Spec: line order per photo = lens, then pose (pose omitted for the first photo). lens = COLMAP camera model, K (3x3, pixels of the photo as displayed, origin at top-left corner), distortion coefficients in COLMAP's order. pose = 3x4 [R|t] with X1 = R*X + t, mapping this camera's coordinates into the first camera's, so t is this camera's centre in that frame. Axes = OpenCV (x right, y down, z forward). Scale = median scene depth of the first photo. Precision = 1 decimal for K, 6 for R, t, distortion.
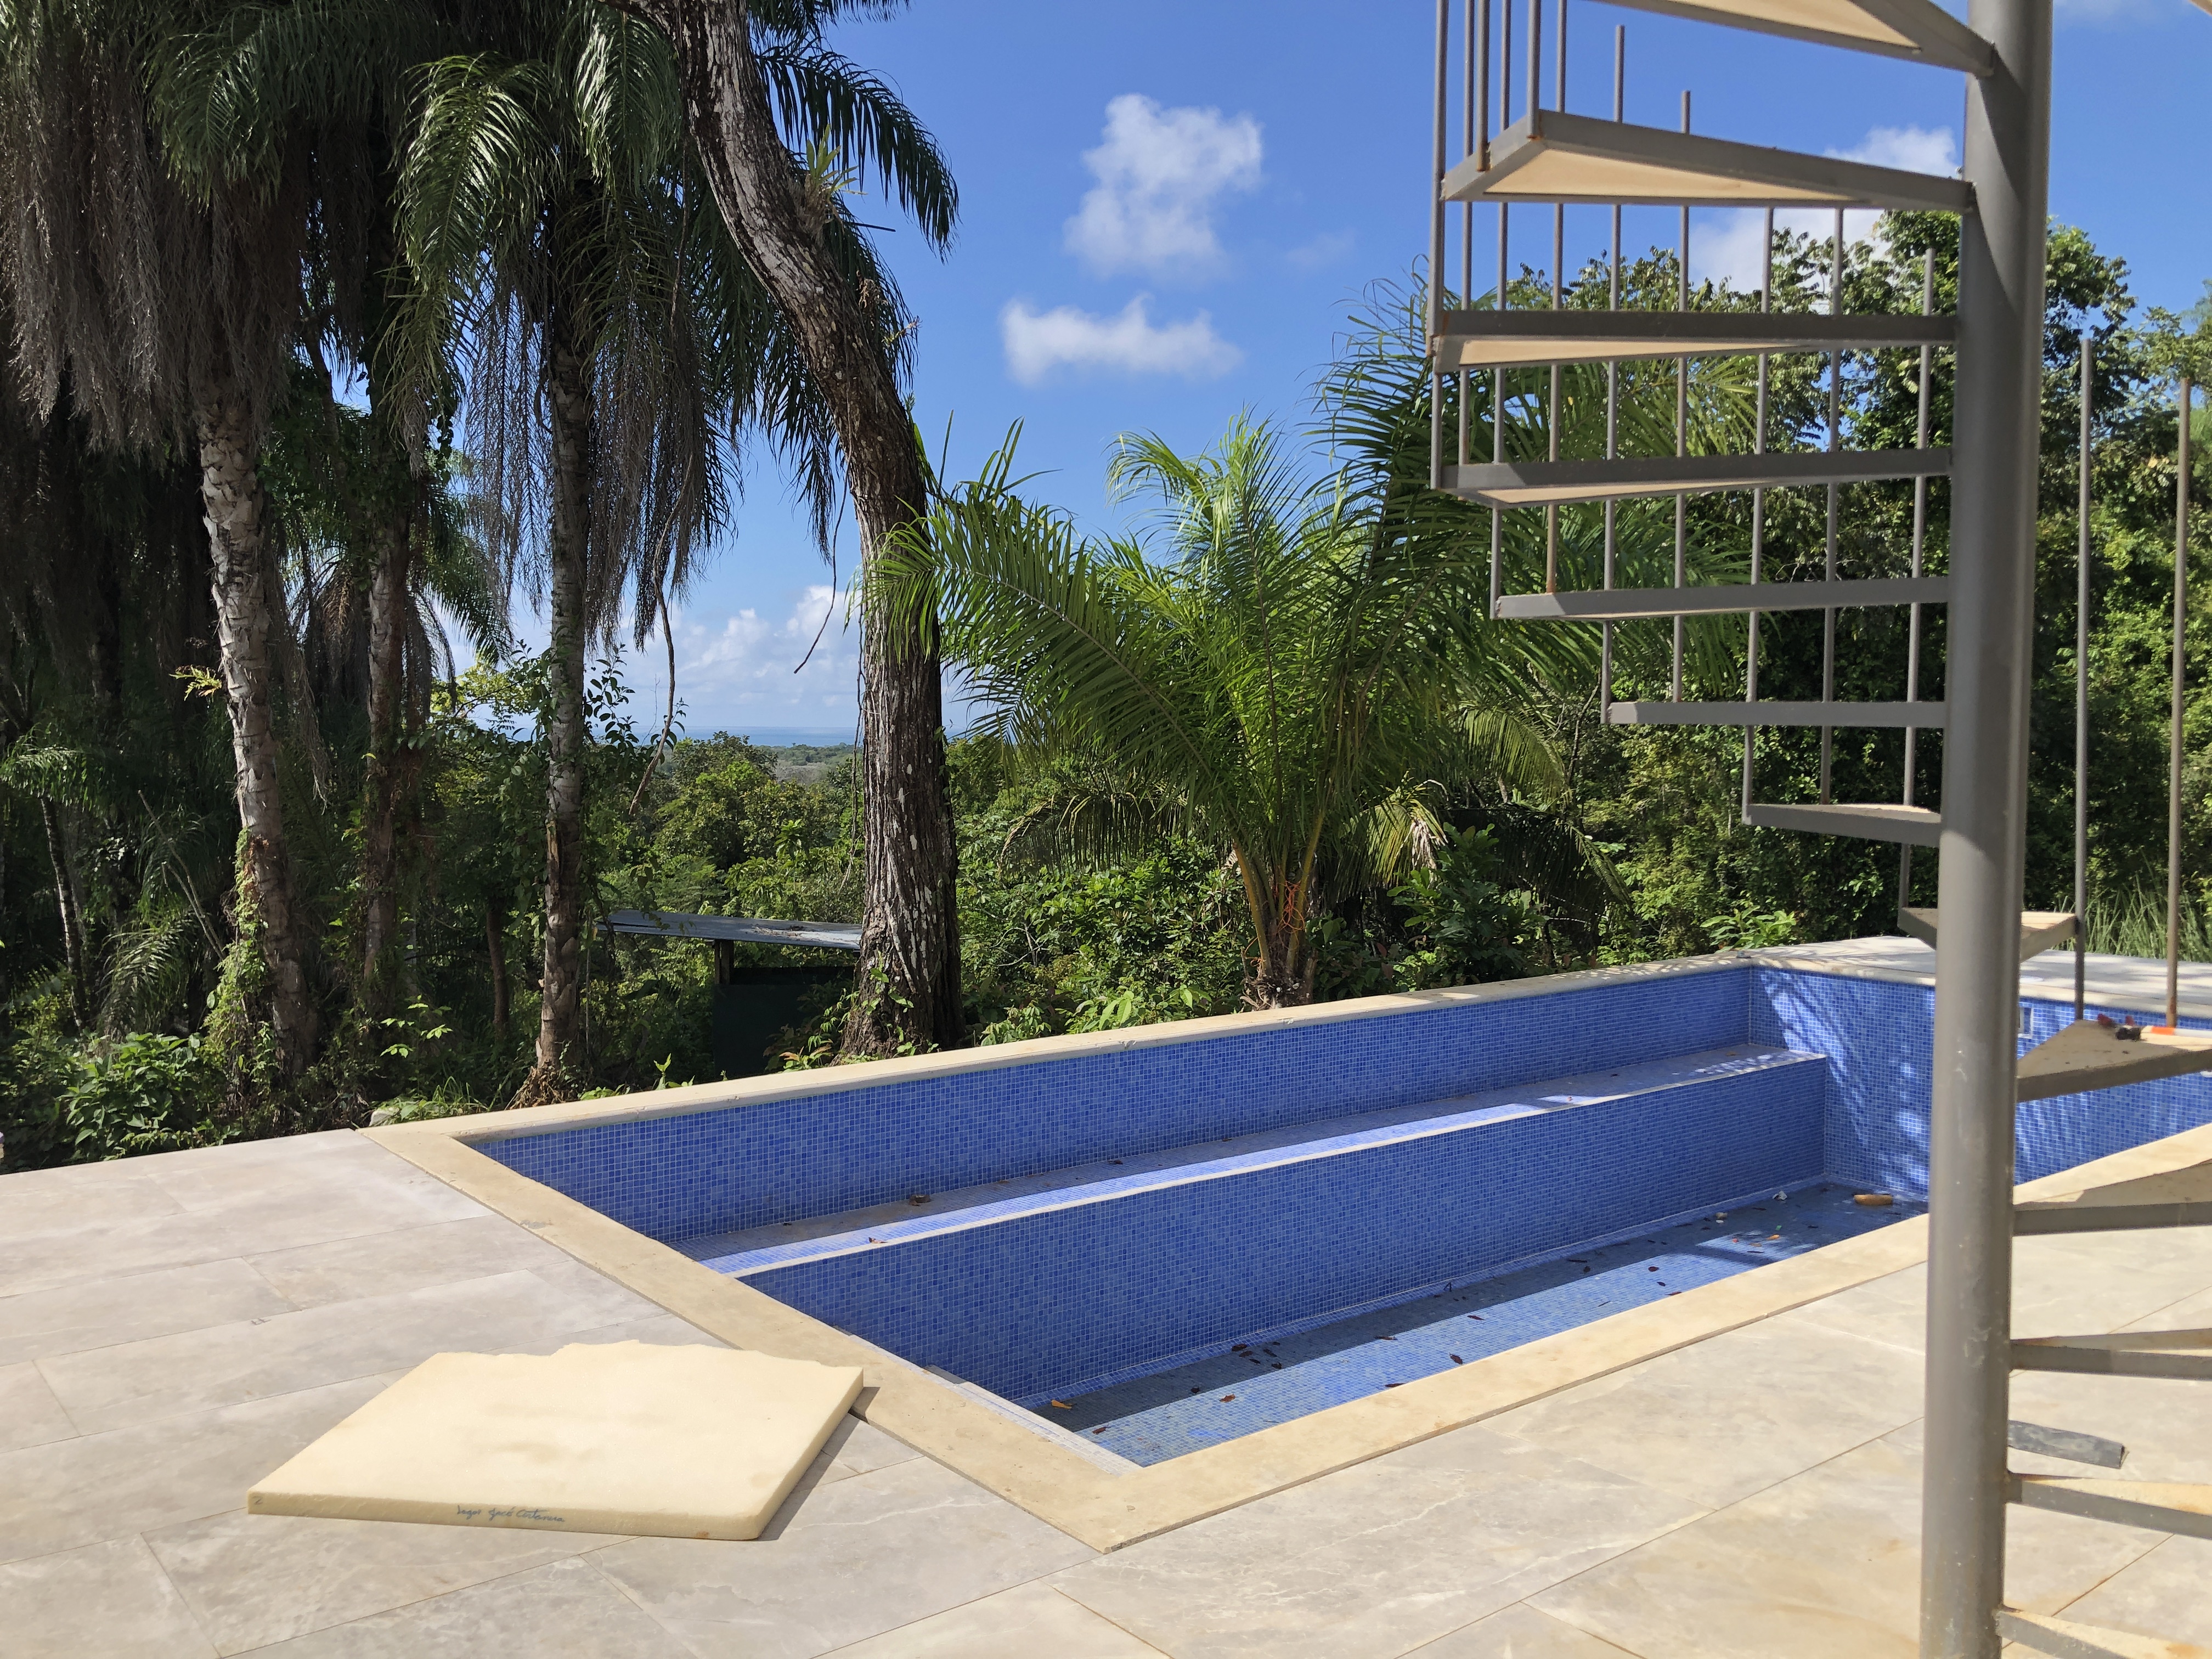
lens RADIAL K [[1816.6, 0, 1090.8], [0, 1816.6, 811.1], [0, 0, 1]] dist [0.028375, -0.033638]
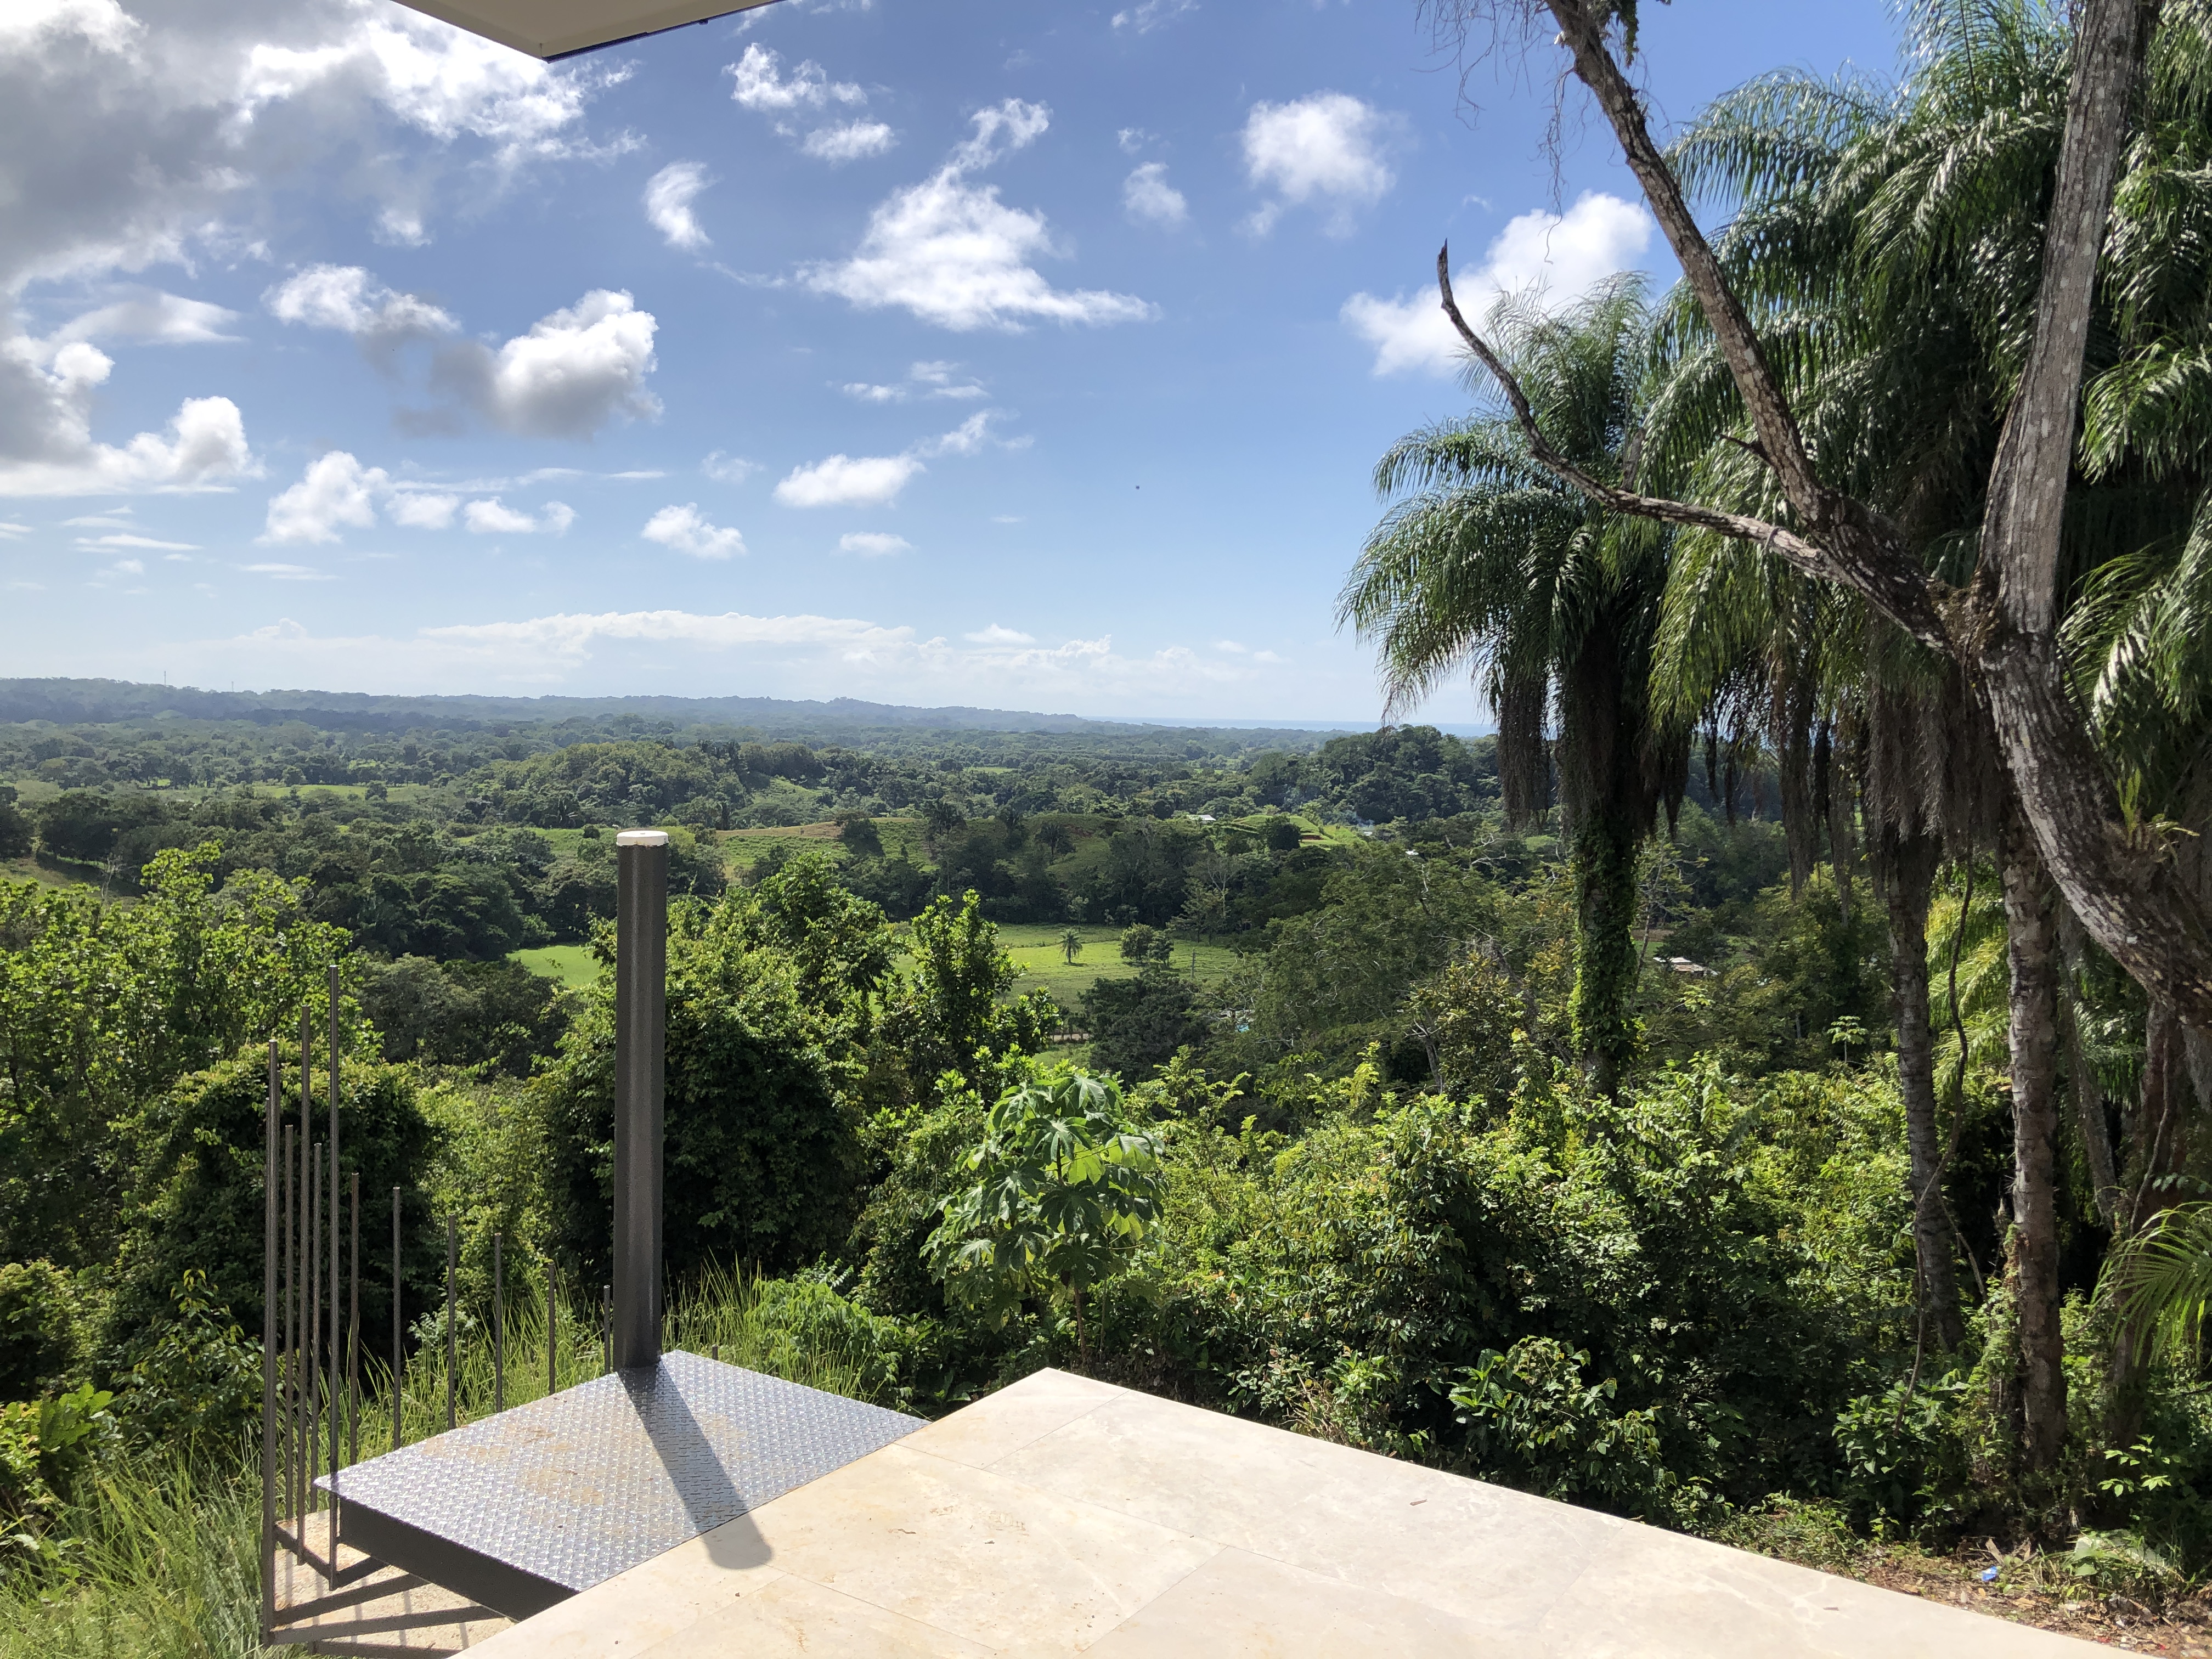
lens RADIAL K [[1816.6, 0, 1110.2], [0, 1816.6, 828.9], [0, 0, 1]] dist [0.028375, -0.033638]
pose [[0.311027, 0.059967, -0.948507, 0.377379], [-0.062280, 0.997148, 0.042619, -0.236362], [0.948358, 0.045818, 0.313875, 0.152370]]
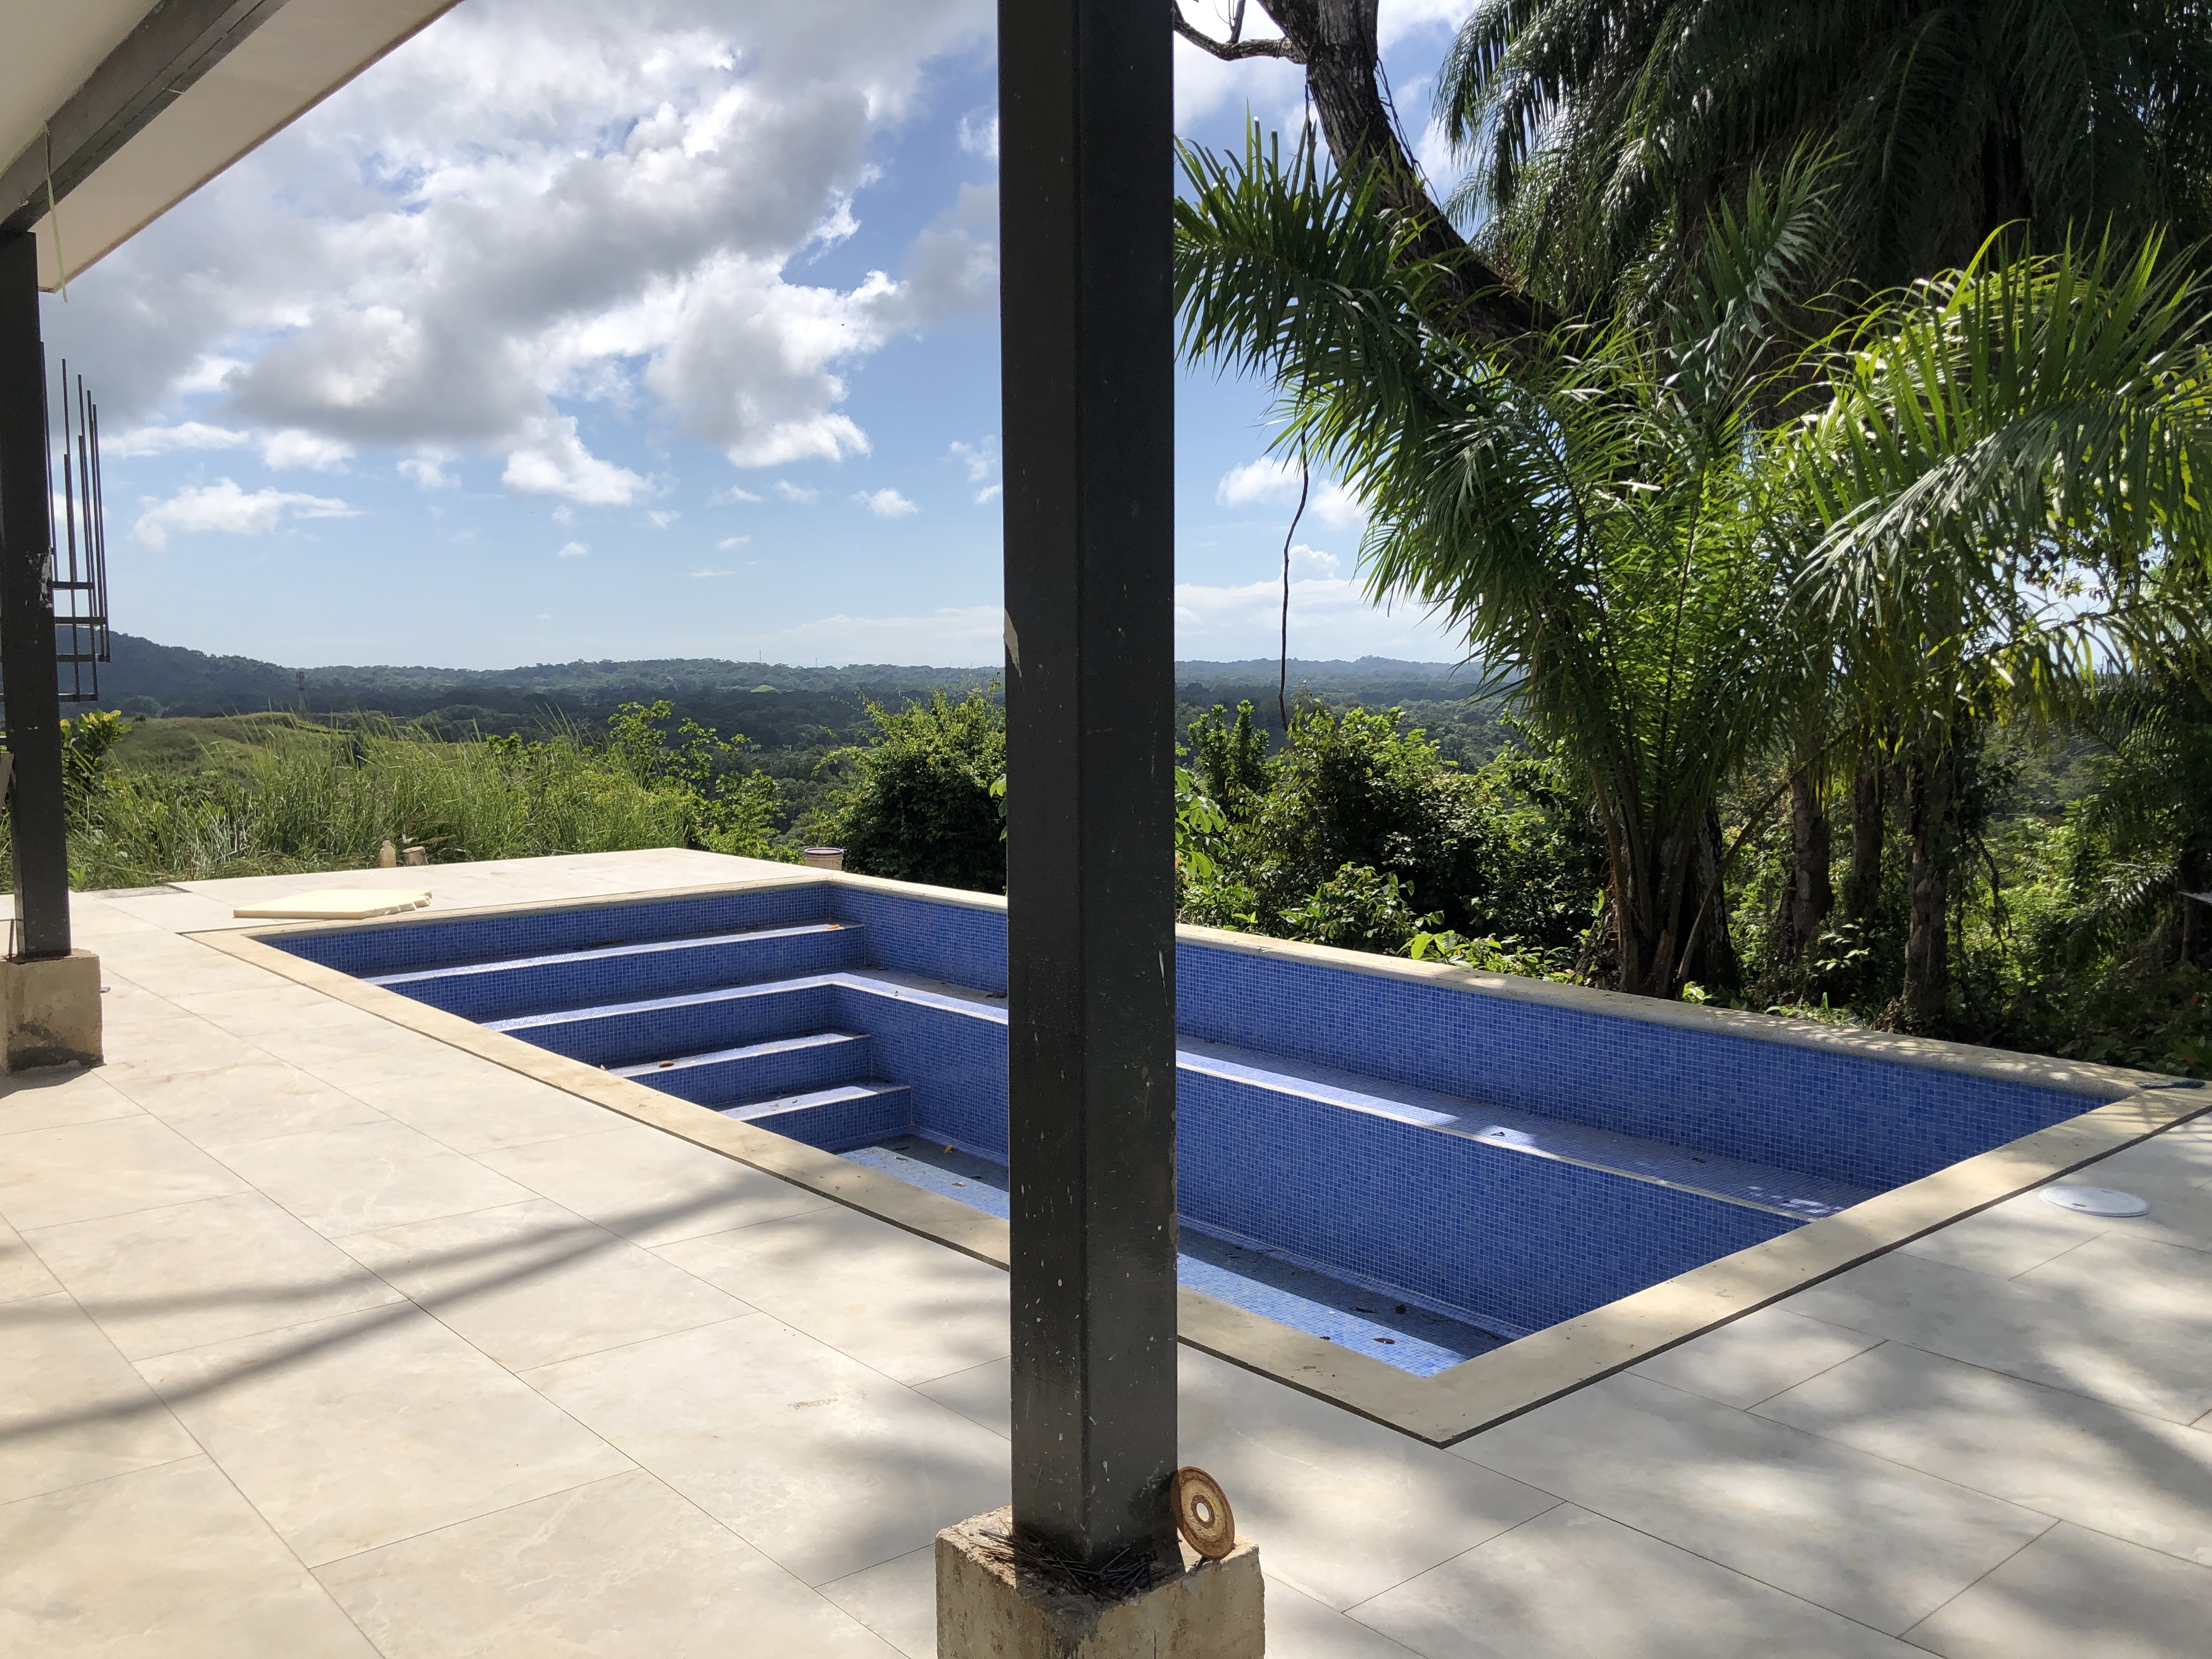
lens RADIAL K [[1816.6, 0, 1100.9], [0, 1816.6, 833.6], [0, 0, 1]] dist [0.028375, -0.033638]
pose [[0.024755, 0.084592, -0.996108, 0.686270], [-0.040415, 0.995684, 0.083551, -0.017689], [0.998876, 0.038189, 0.028067, 0.543383]]
